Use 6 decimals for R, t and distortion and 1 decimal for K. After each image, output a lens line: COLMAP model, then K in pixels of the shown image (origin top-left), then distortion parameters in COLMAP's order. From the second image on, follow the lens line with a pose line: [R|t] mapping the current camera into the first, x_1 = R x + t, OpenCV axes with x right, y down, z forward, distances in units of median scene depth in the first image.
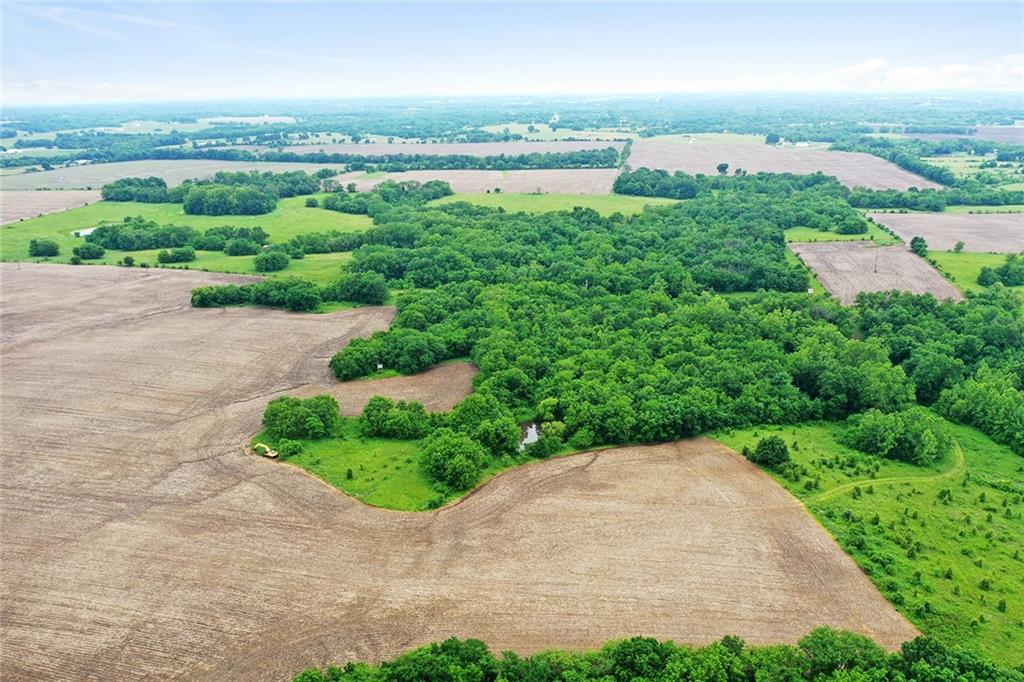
lens RADIAL K [[801.1, 0, 510.1], [0, 801.1, 341.5], [0, 0, 1]] dist [-0.015454, -0.001762]
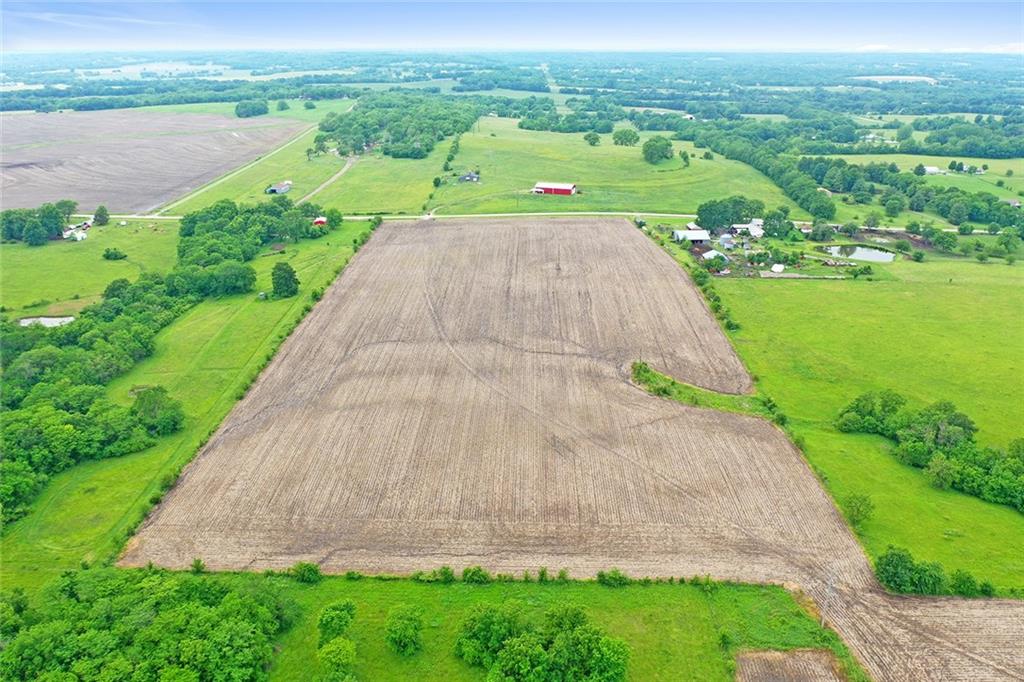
lens RADIAL K [[801.1, 0, 510.1], [0, 801.1, 341.5], [0, 0, 1]] dist [-0.015454, -0.001762]
pose [[-0.140210, -0.338287, 0.930539, 0.261512], [0.306687, 0.878763, 0.365675, -0.368432], [-0.941427, 0.336655, -0.019464, 1.117500]]
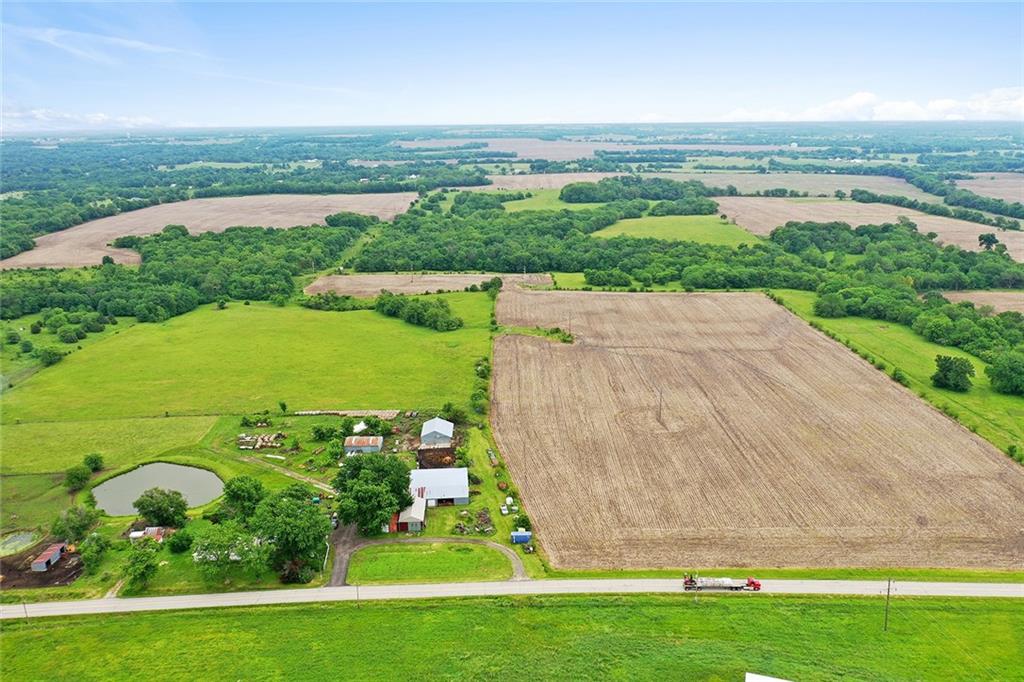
lens RADIAL K [[791.9, 0, 510.0], [0, 791.9, 383.1], [0, 0, 1]] dist [-0.009156, 0.000278]
pose [[0.166431, 0.327059, -0.930233, 1.468497], [-0.293612, 0.917035, 0.269888, -0.280065], [0.941325, 0.228209, 0.248651, 0.795308]]
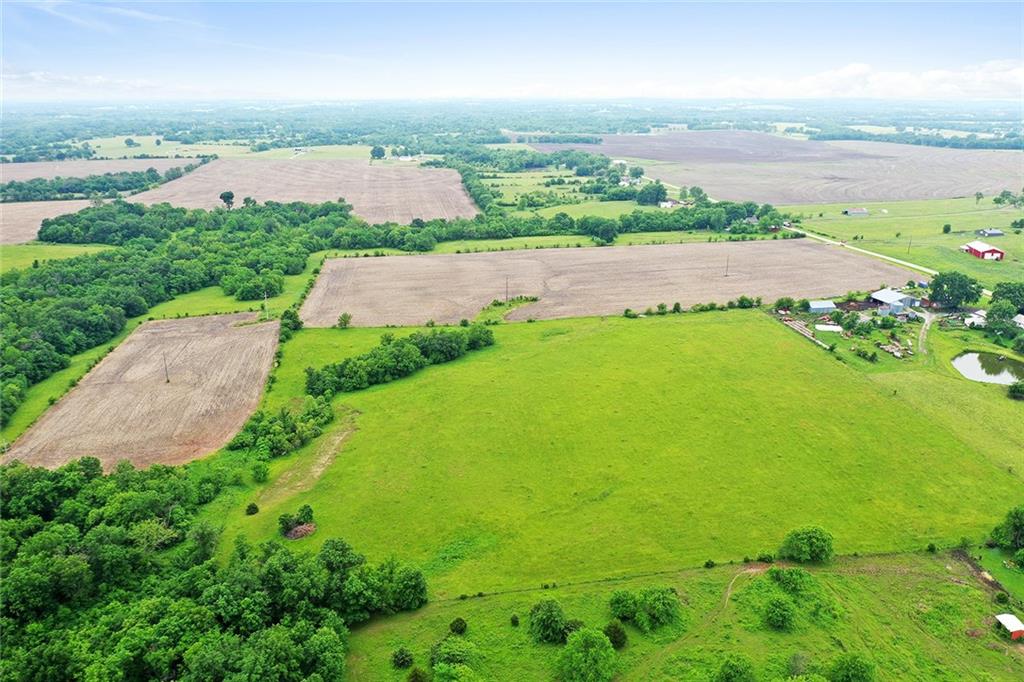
lens RADIAL K [[801.1, 0, 510.1], [0, 801.1, 341.5], [0, 0, 1]] dist [-0.015454, -0.001762]
pose [[0.950480, -0.082081, 0.299750, 0.480520], [0.084127, 0.996436, 0.006095, -0.090973], [-0.299182, 0.019424, 0.953998, 0.260491]]
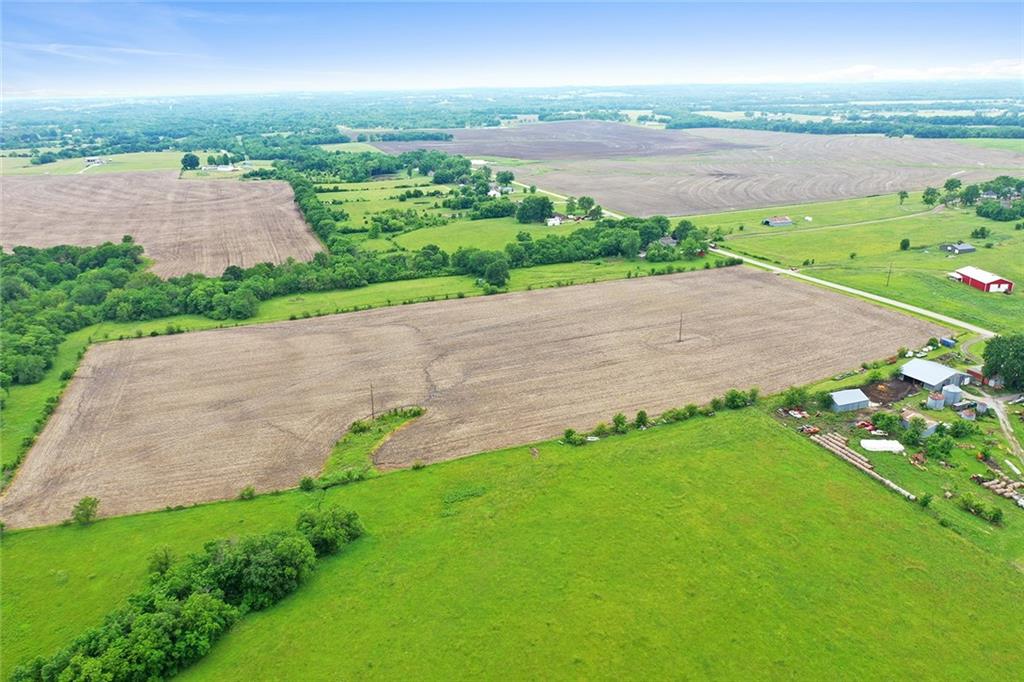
lens RADIAL K [[801.1, 0, 510.1], [0, 801.1, 341.5], [0, 0, 1]] dist [-0.015454, -0.001762]
pose [[0.872070, -0.155277, 0.464093, 0.569355], [0.155150, 0.987131, 0.038737, -0.183292], [-0.464135, 0.038222, 0.884939, 0.536237]]
